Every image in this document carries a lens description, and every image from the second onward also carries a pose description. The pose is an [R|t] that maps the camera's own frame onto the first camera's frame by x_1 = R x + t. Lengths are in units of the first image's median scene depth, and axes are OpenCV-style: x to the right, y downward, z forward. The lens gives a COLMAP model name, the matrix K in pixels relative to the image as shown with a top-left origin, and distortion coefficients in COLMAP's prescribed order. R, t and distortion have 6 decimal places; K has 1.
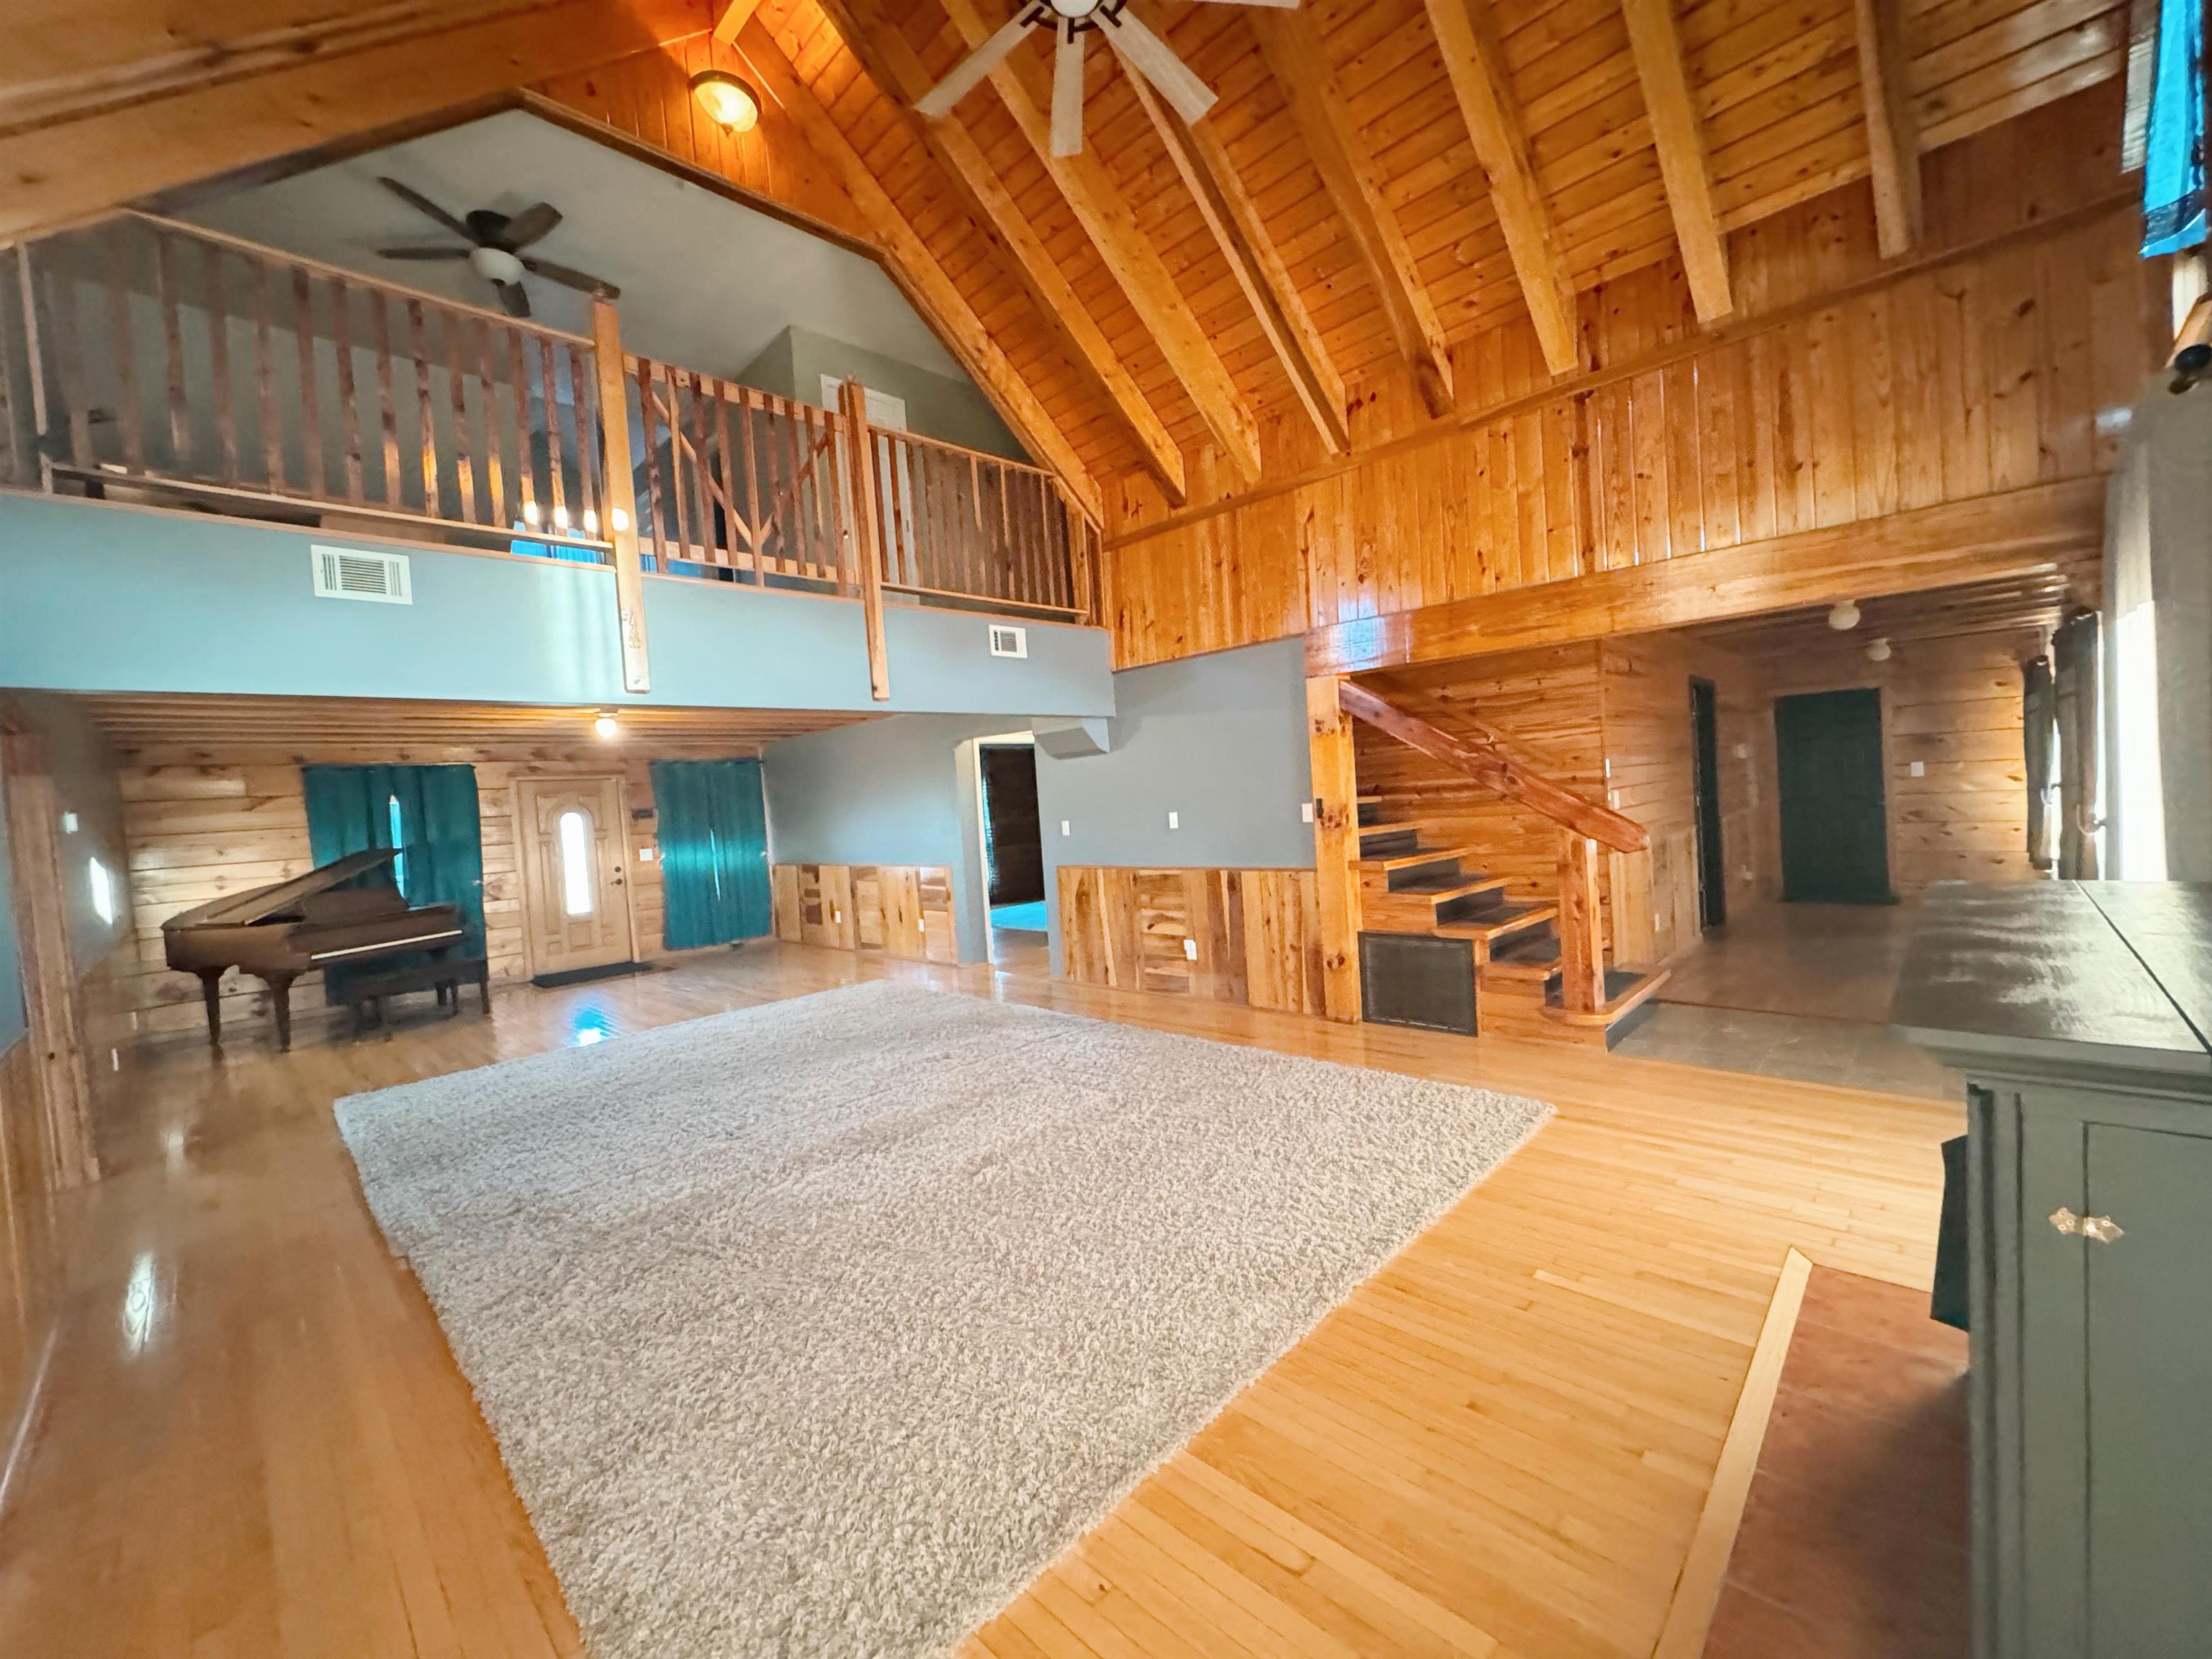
lens RADIAL K [[887.7, 0, 1106.0], [0, 887.7, 829.5], [0, 0, 1]] dist [-0.000605, -0.000087]
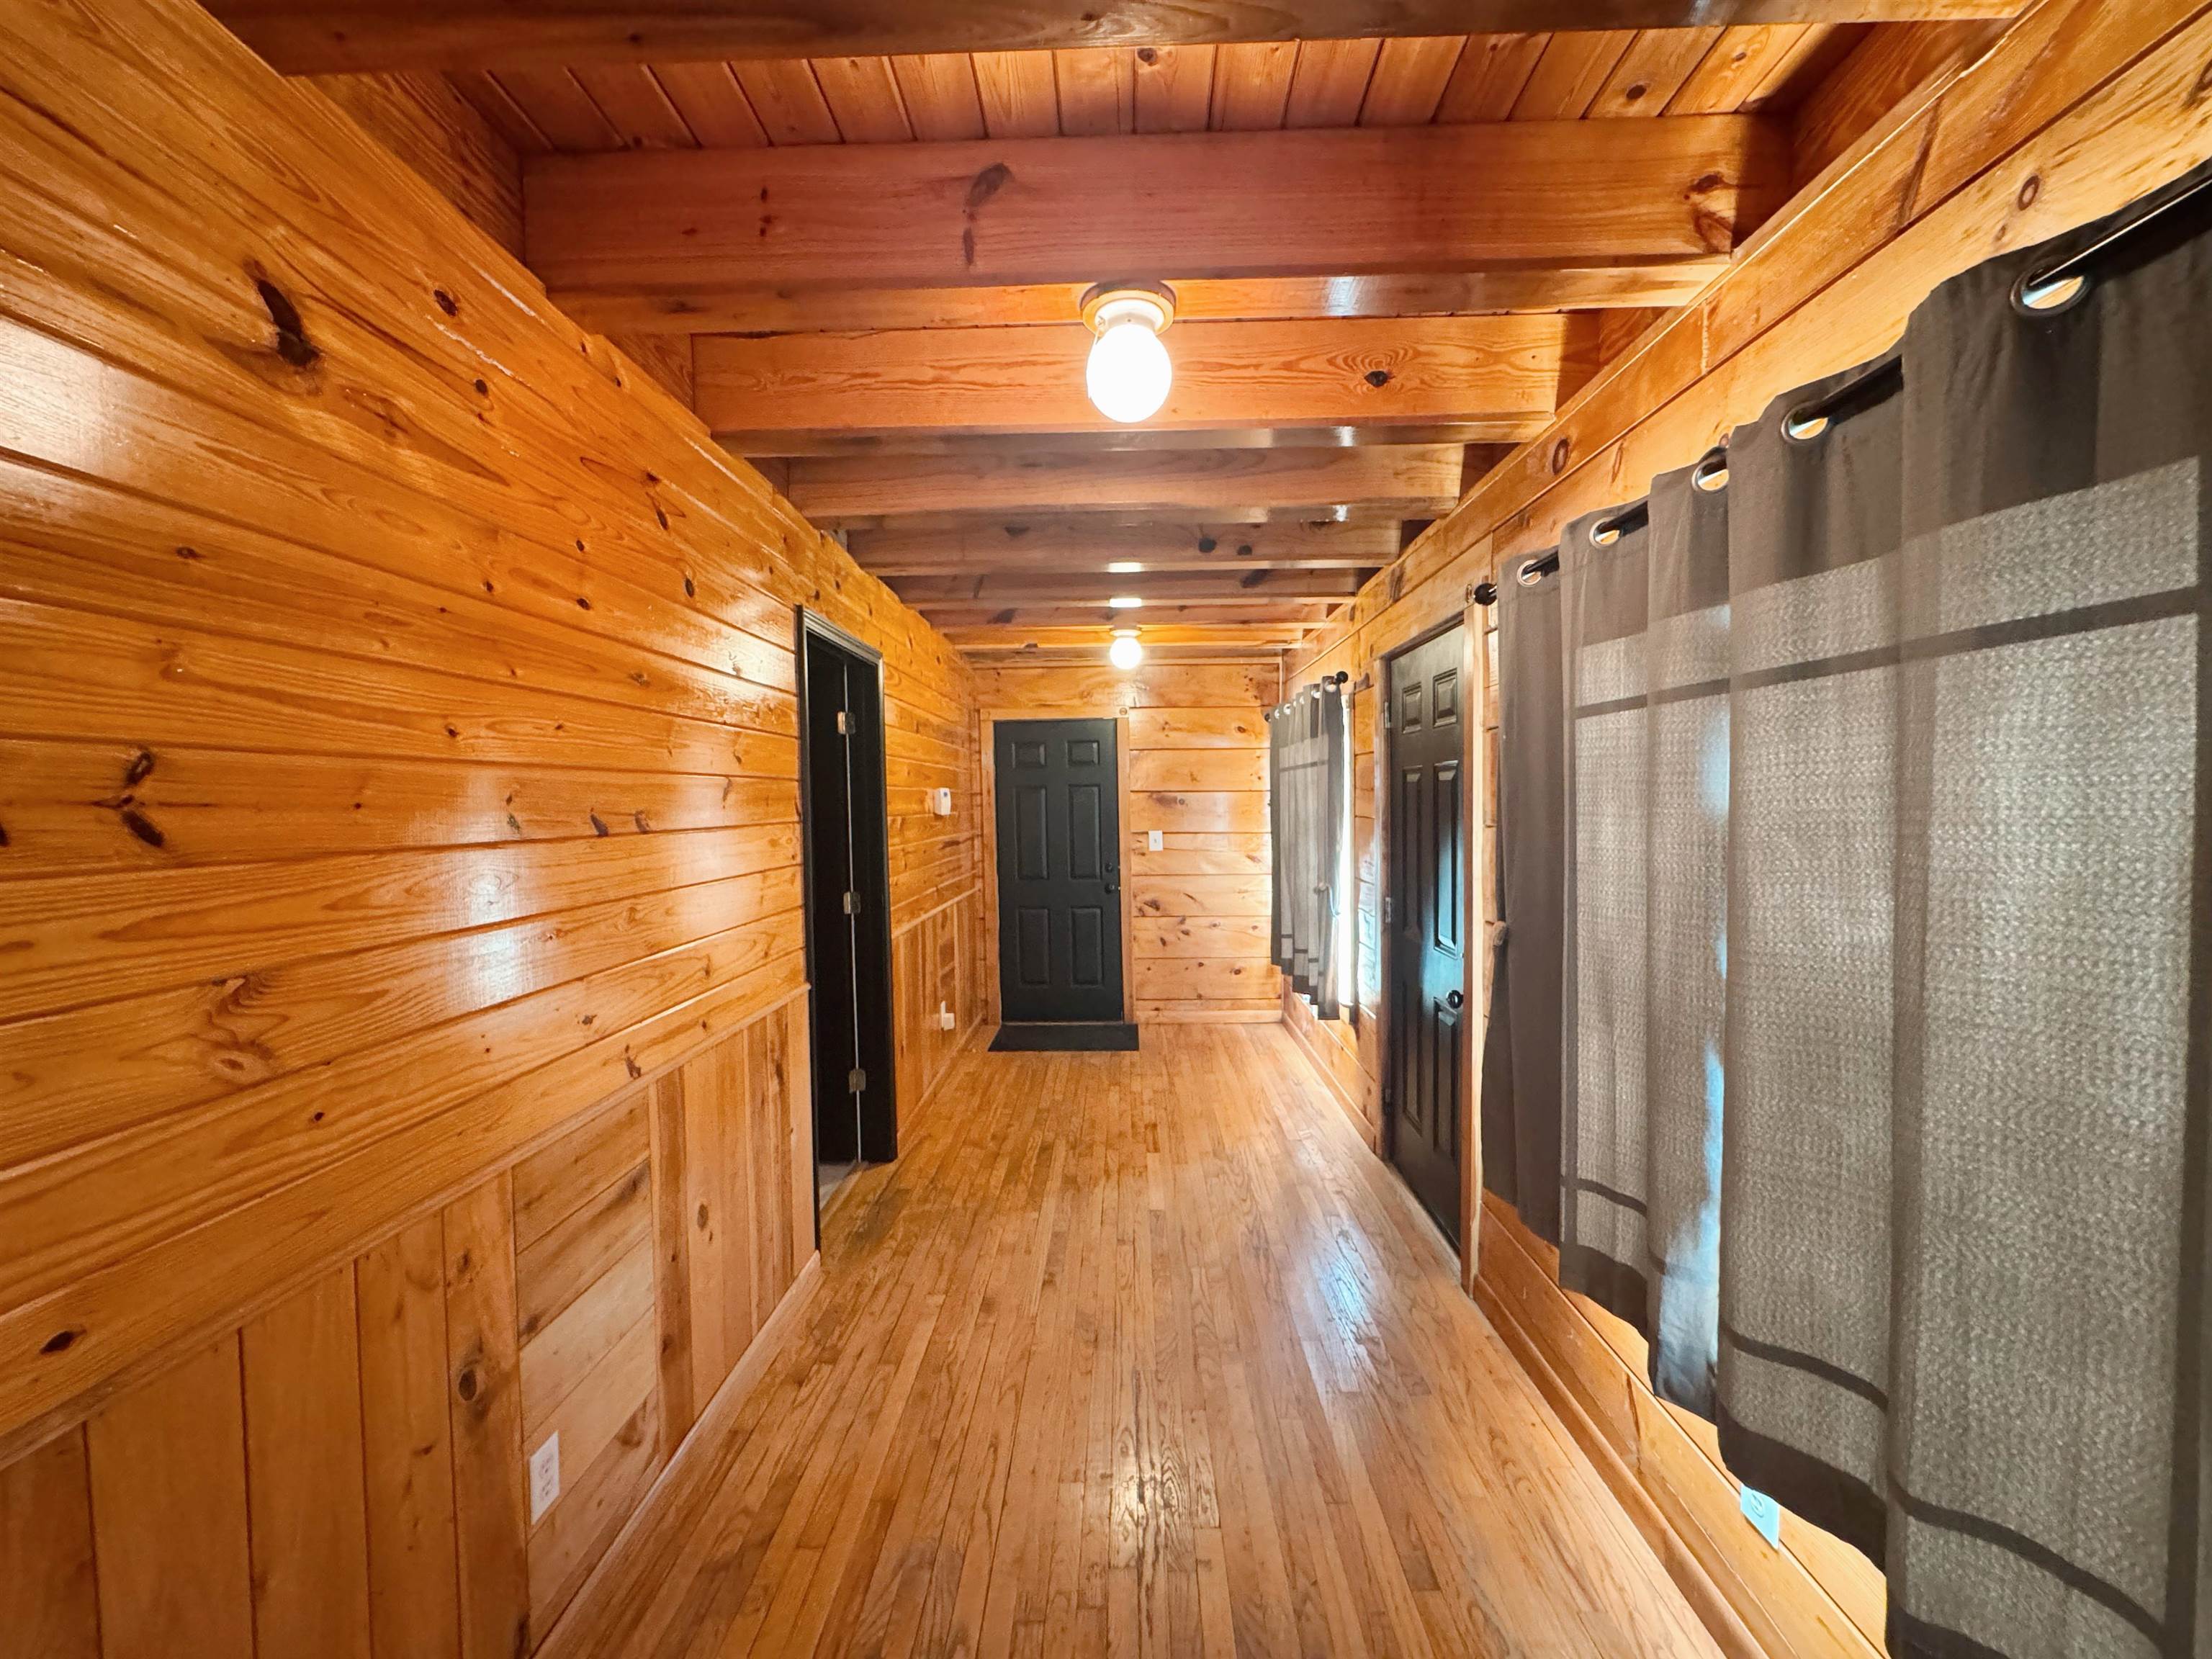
lens RADIAL K [[887.7, 0, 1106.0], [0, 887.7, 829.5], [0, 0, 1]] dist [-0.000605, -0.000087]
pose [[0.734296, 0.025160, 0.678363, 0.415080], [-0.001587, 0.999374, -0.035349, -0.051977], [-0.678828, 0.024880, 0.733876, 0.517083]]
